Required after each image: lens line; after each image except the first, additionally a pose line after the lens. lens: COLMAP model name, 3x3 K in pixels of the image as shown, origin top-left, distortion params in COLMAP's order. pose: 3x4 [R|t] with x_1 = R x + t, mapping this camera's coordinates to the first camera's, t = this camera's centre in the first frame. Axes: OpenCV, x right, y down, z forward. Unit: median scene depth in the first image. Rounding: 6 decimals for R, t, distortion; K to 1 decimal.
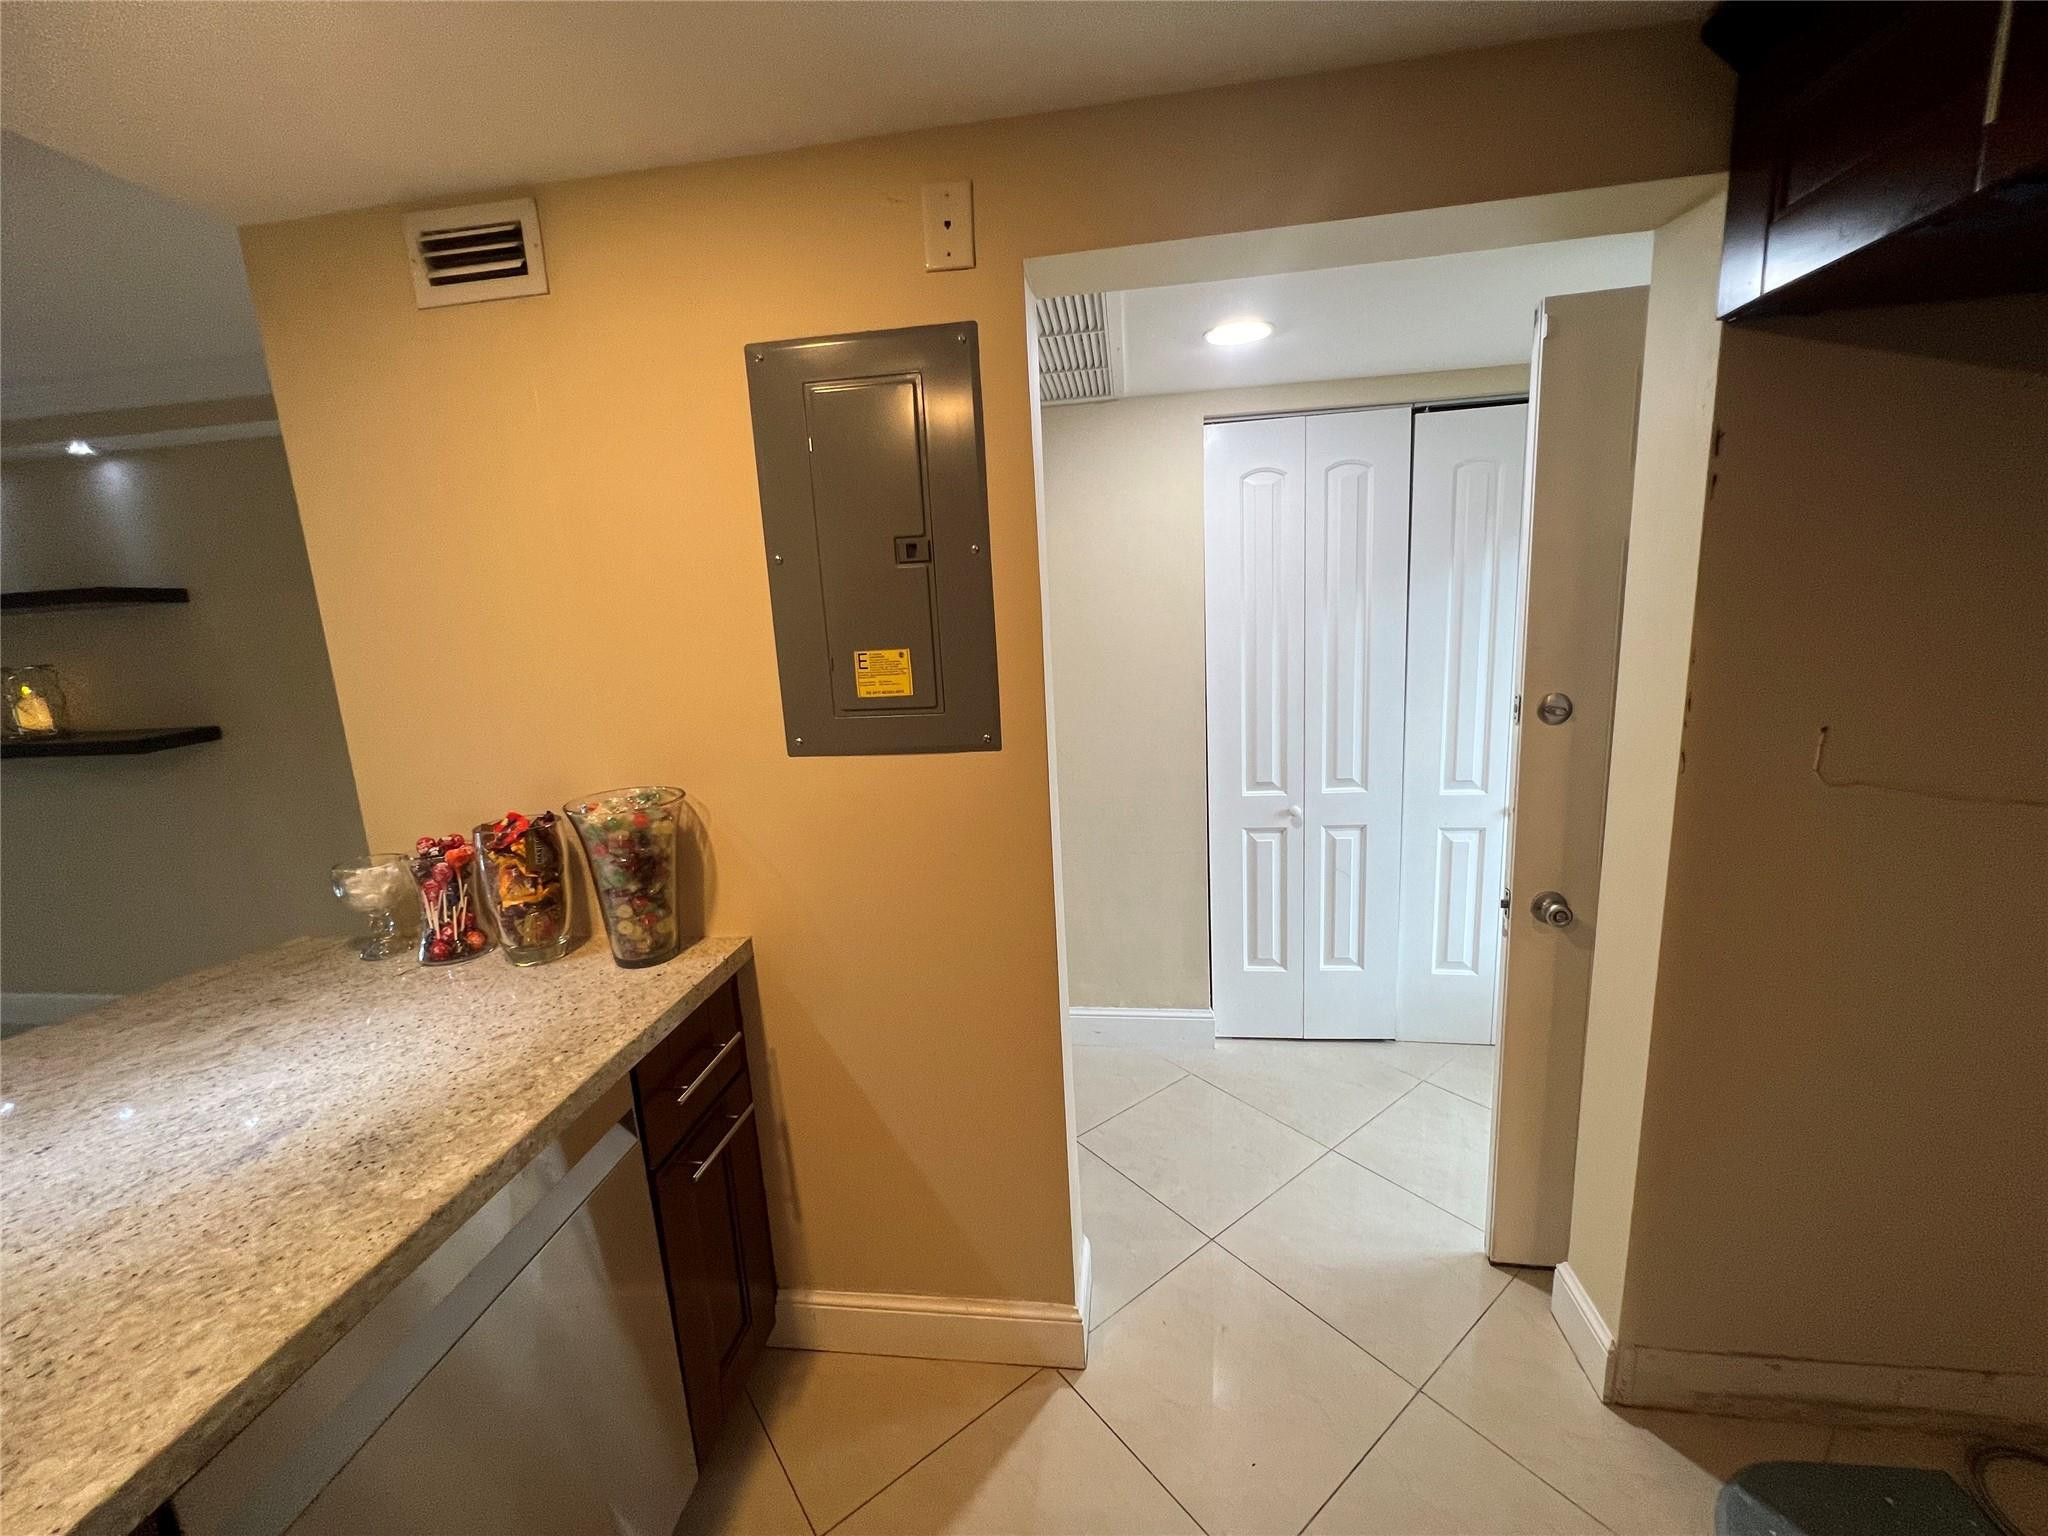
lens RADIAL K [[819.1, 0, 1021.8], [0, 819.1, 768.3], [0, 0, 1]] dist [-0.001464, 0.000154]
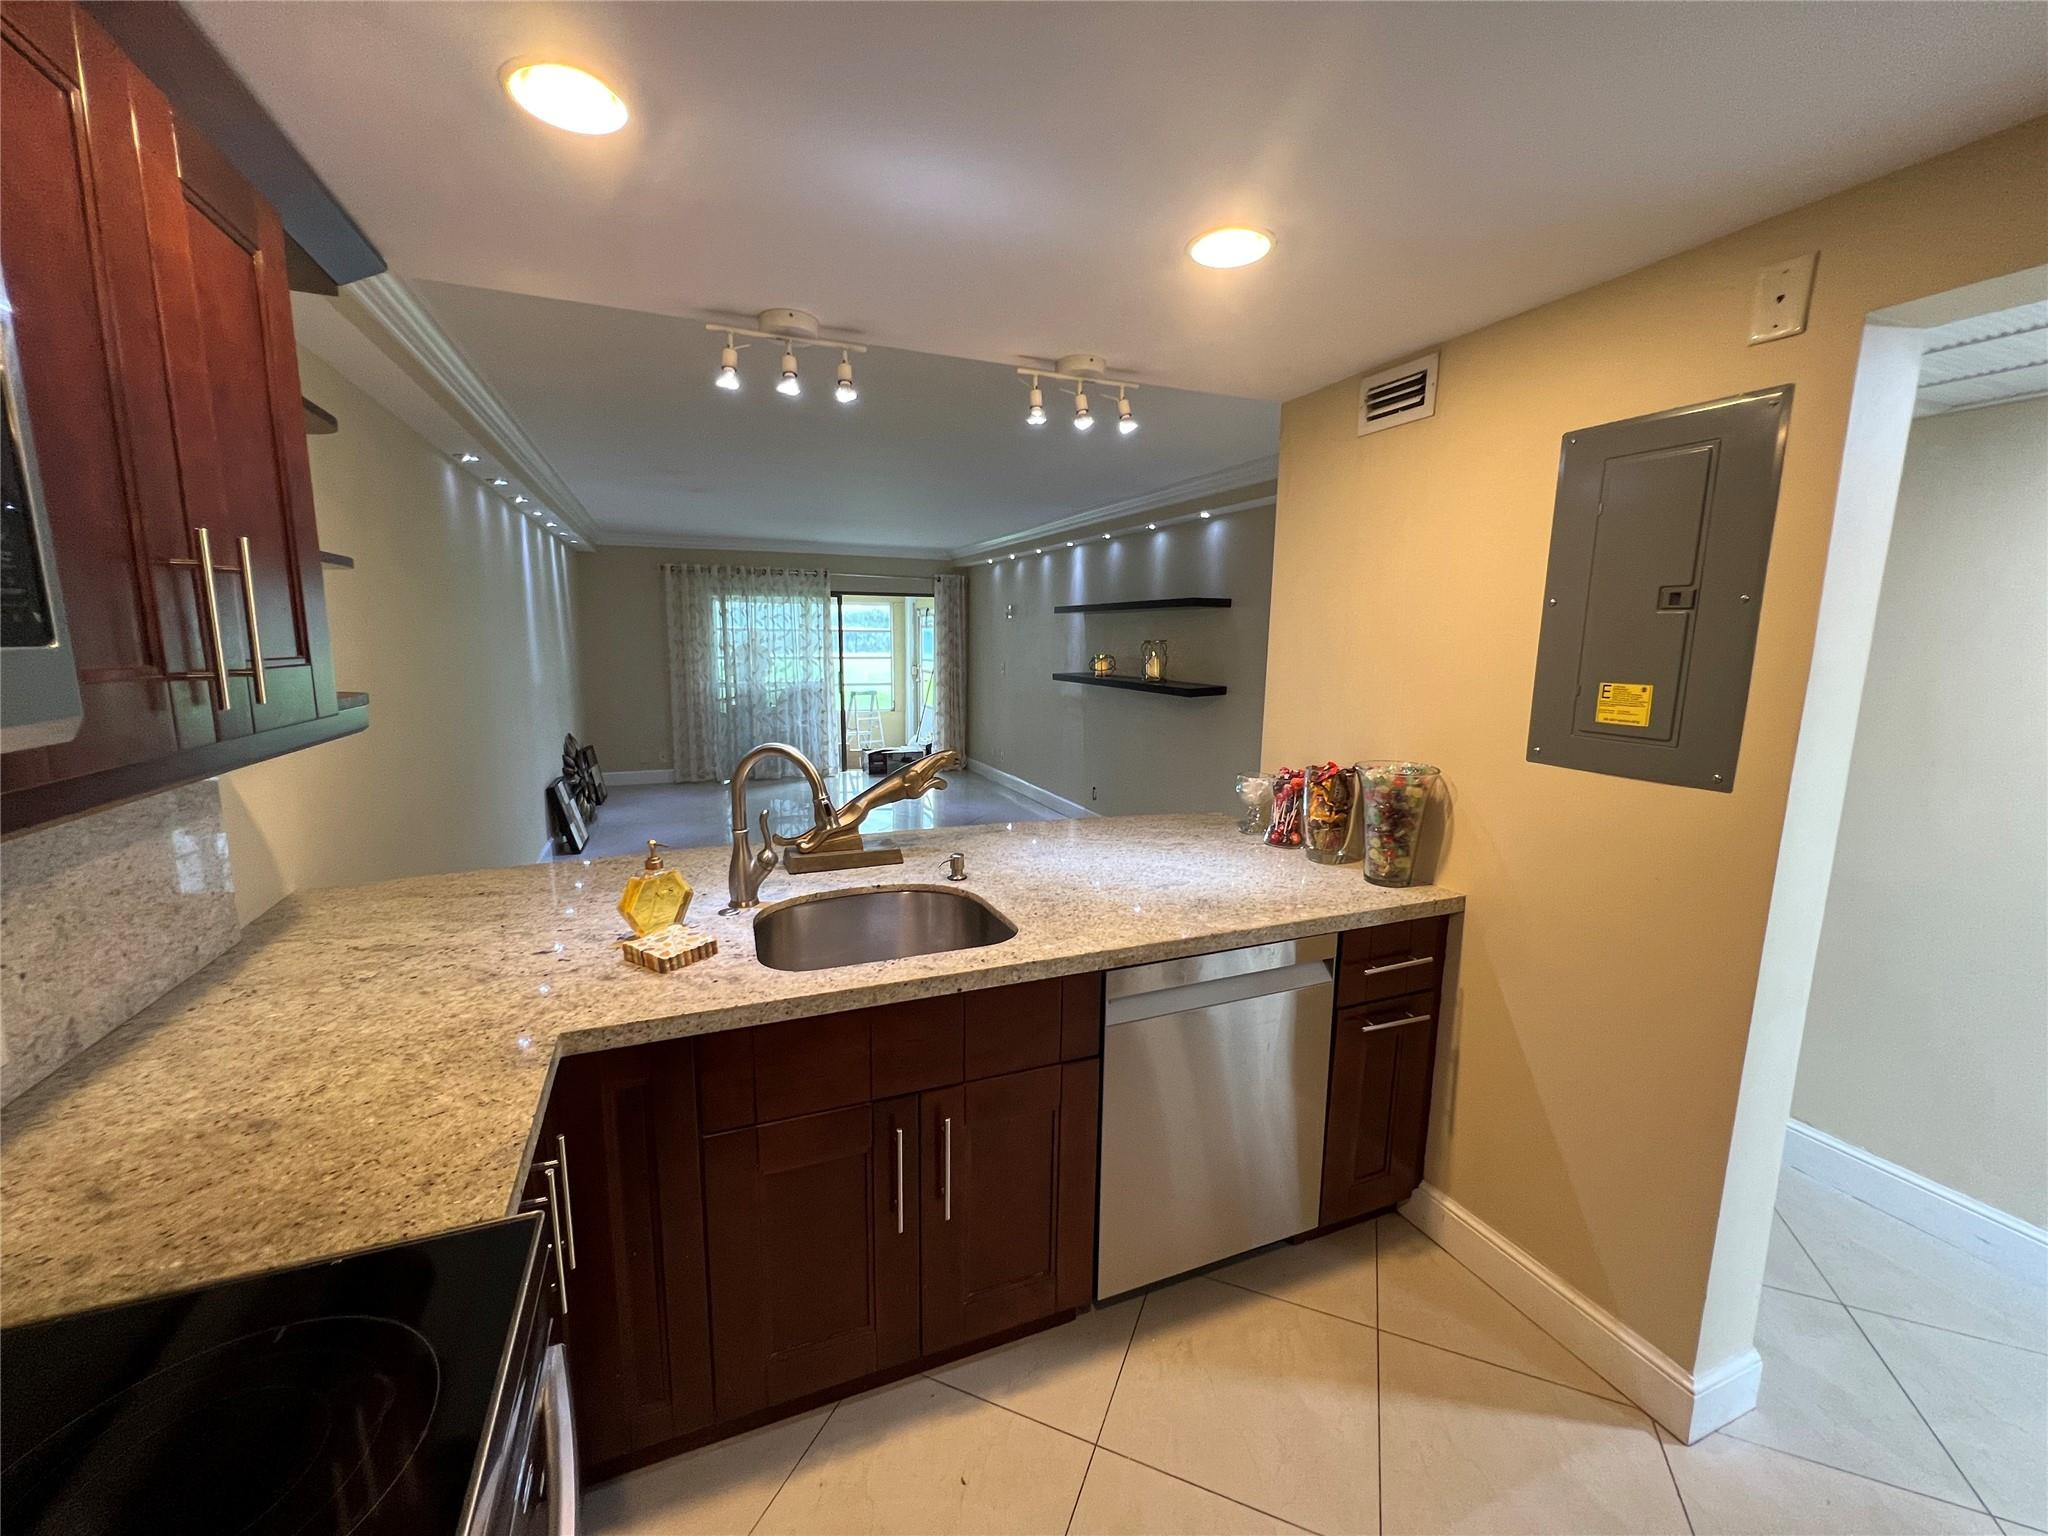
lens RADIAL K [[816.0, 0, 1019.9], [0, 816.0, 769.1], [0, 0, 1]] dist [-0.002067, -0.000111]
pose [[0.493416, 0.199899, -0.846511, 0.391187], [-0.200892, 0.973109, 0.112698, 0.012863], [0.846276, 0.114451, 0.520305, -0.287316]]
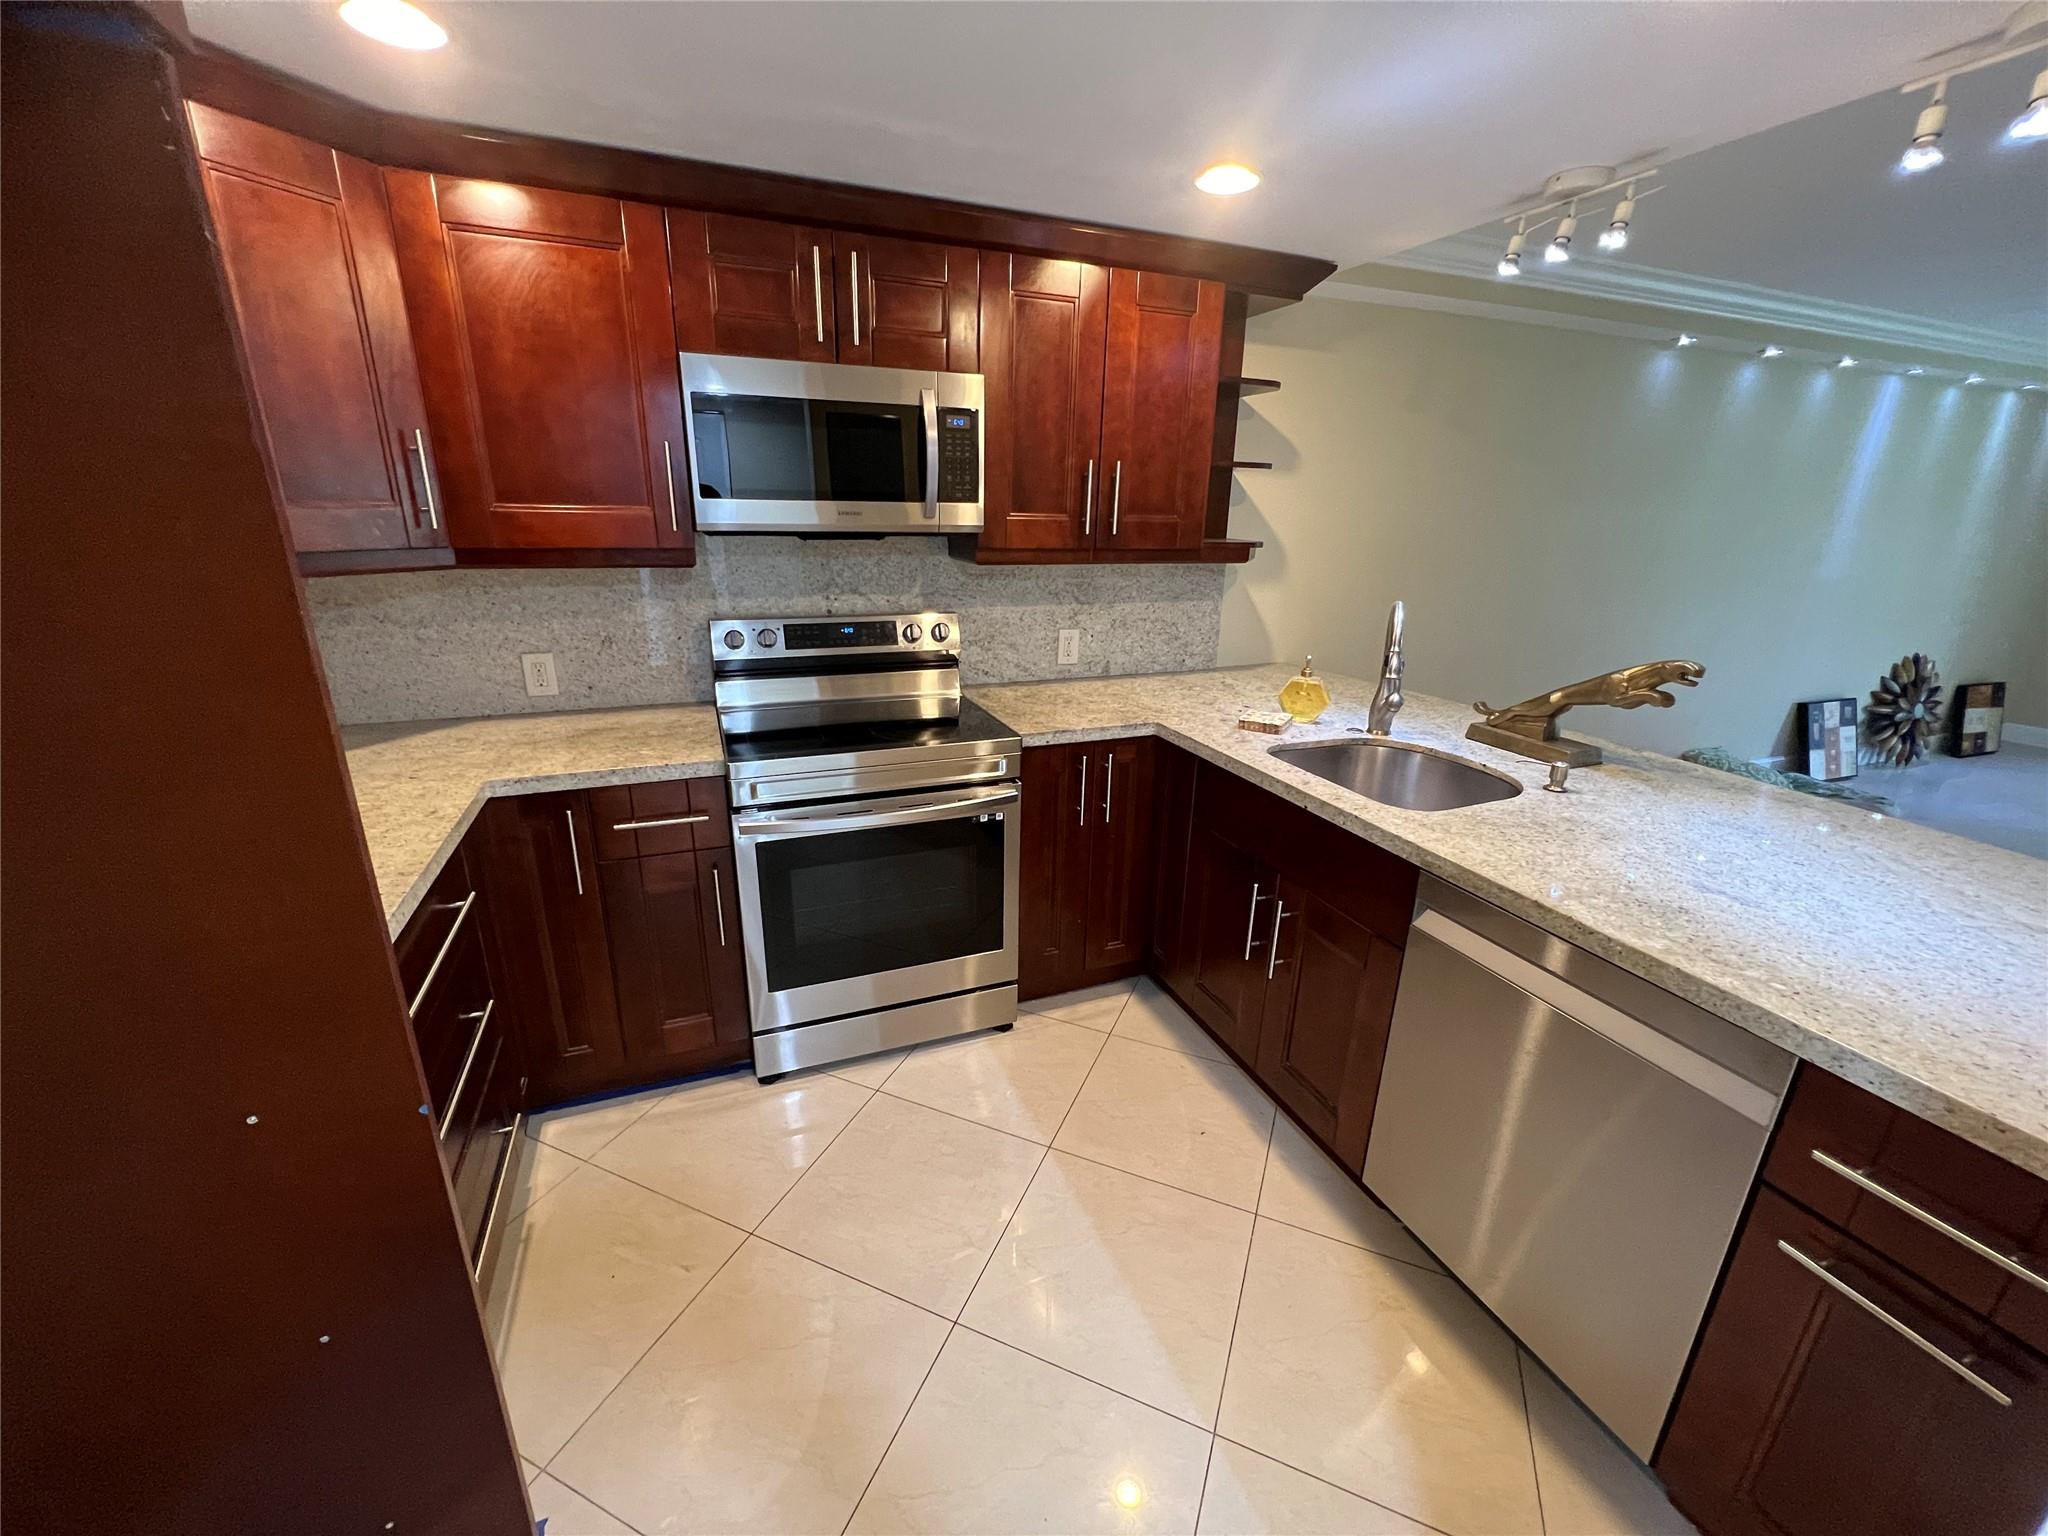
lens RADIAL K [[819.1, 0, 1021.8], [0, 819.1, 768.3], [0, 0, 1]] dist [-0.001464, 0.000154]
pose [[-0.872356, 0.186587, -0.451863, 0.475308], [-0.063723, 0.873014, 0.483515, -0.220003], [0.484700, 0.450591, -0.749689, 0.943753]]
